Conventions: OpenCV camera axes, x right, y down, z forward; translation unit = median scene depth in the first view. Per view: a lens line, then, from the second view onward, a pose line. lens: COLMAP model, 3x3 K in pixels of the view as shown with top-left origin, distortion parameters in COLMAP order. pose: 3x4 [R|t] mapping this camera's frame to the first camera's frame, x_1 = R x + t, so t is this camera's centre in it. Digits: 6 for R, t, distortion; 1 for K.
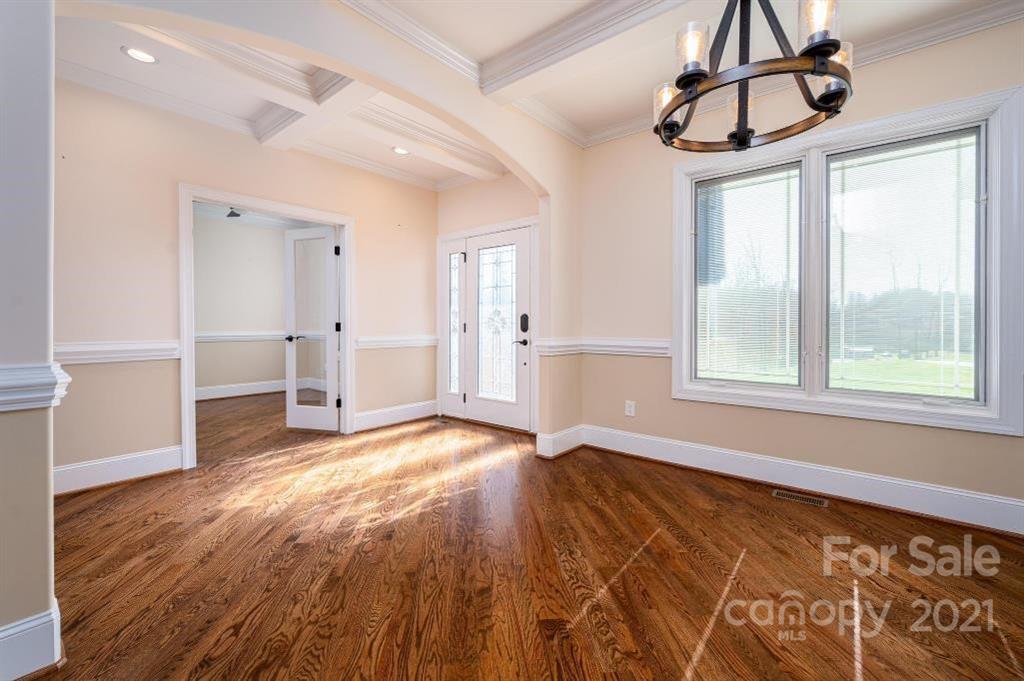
lens RADIAL K [[423.9, 0, 509.7], [0, 423.9, 327.0], [0, 0, 1]] dist [0.003686, -0.000745]
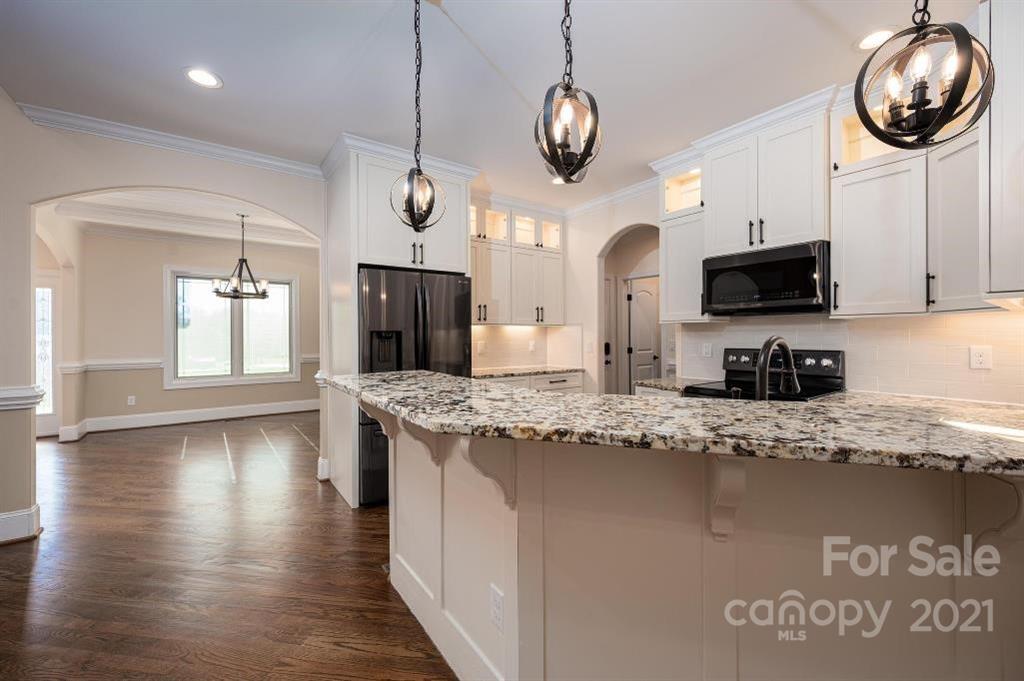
lens RADIAL K [[404.9, 0, 514.5], [0, 404.9, 333.0], [0, 0, 1]] dist [-0.001686, 0.000459]
pose [[0.250022, -0.004208, 0.968231, -1.062004], [0.006571, 0.999975, 0.002649, -0.085047], [-0.968218, 0.005699, 0.250043, -1.046797]]
